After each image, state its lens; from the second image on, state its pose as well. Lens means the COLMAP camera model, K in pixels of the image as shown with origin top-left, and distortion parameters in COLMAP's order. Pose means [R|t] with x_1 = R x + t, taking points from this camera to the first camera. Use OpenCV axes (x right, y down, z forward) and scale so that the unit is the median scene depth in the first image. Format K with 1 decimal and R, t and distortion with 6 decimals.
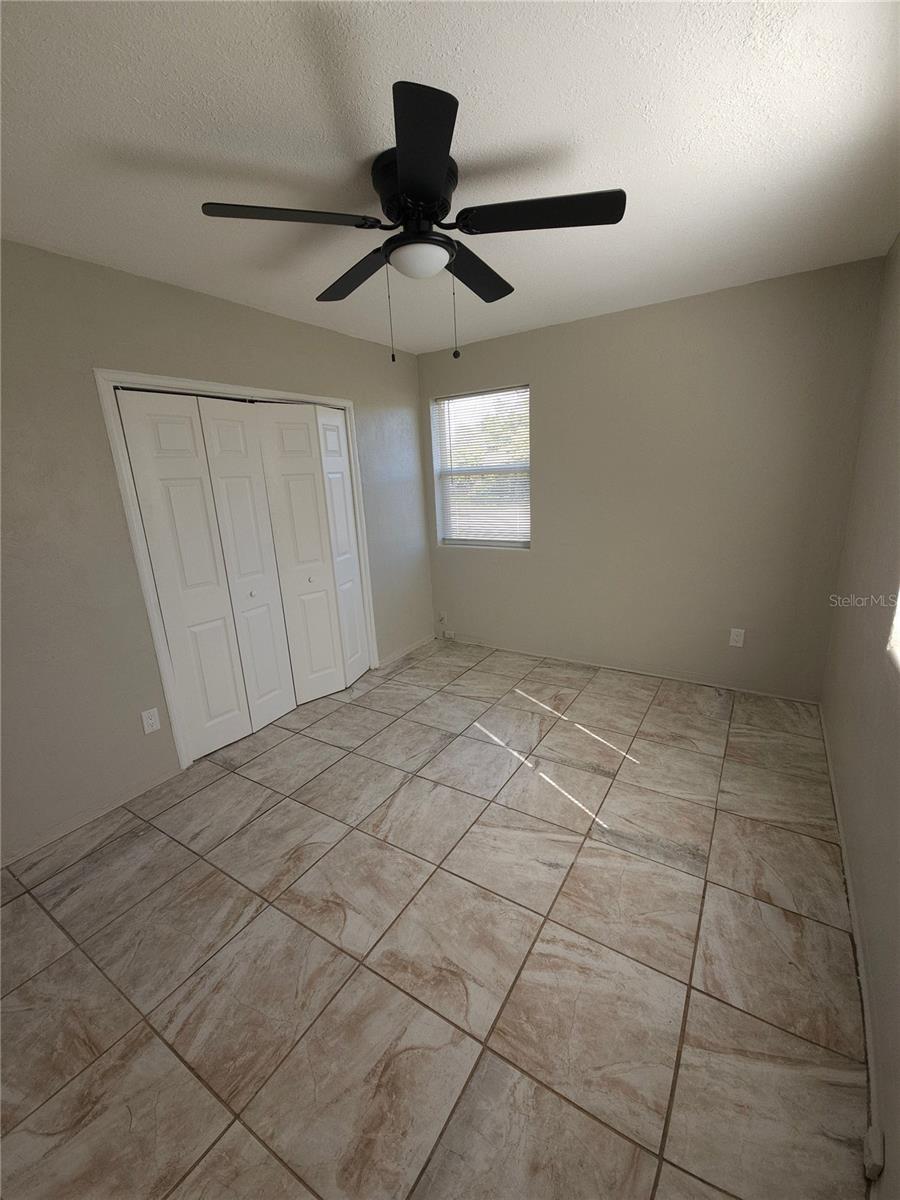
lens RADIAL K [[486.6, 0, 448.1], [0, 486.6, 595.5], [0, 0, 1]] dist [0.004408, -0.004401]
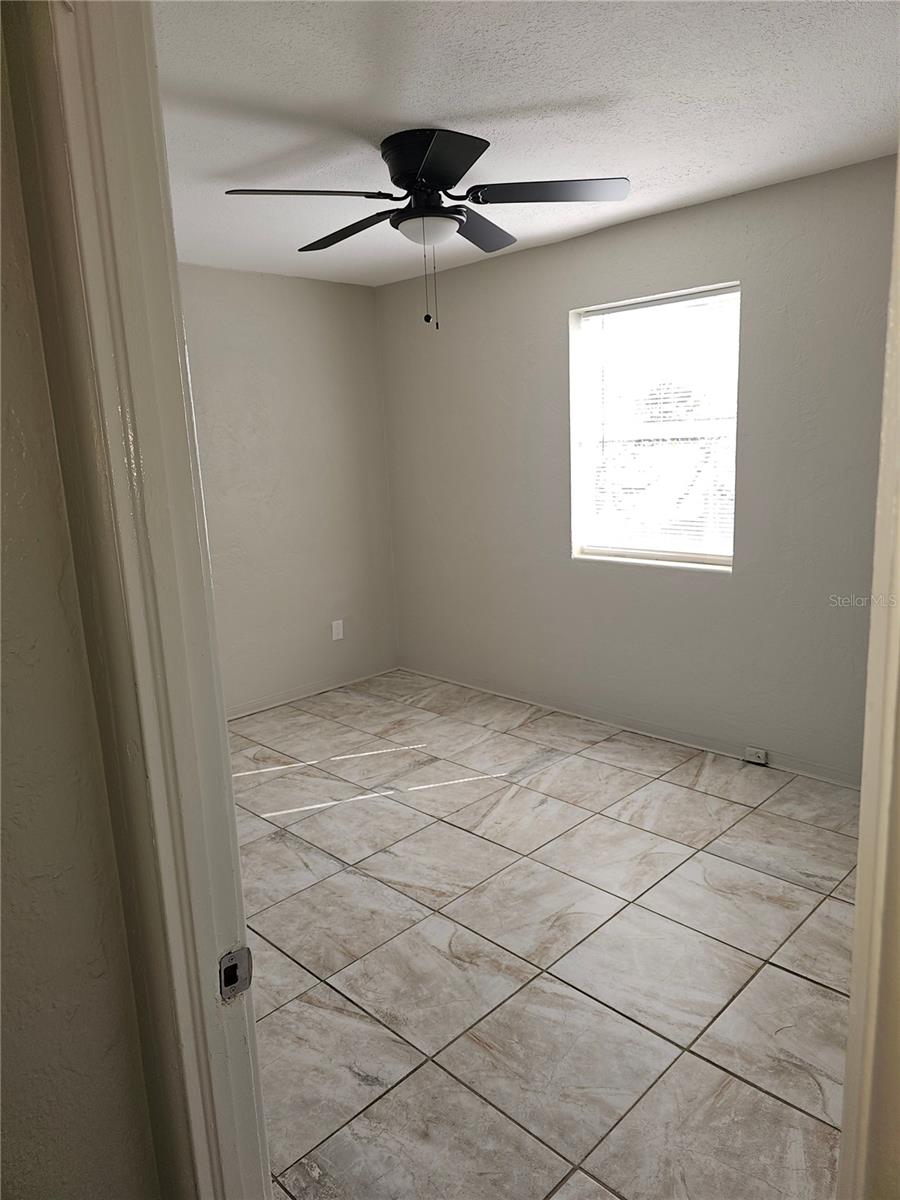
lens RADIAL K [[800.5, 0, 448.4], [0, 800.5, 602.6], [0, 0, 1]] dist [0.063873, -0.061413]
pose [[0.226281, -0.161142, 0.960641, -1.225832], [0.274358, 0.956836, 0.095878, -0.080536], [-0.934626, 0.241864, 0.260724, 0.520063]]
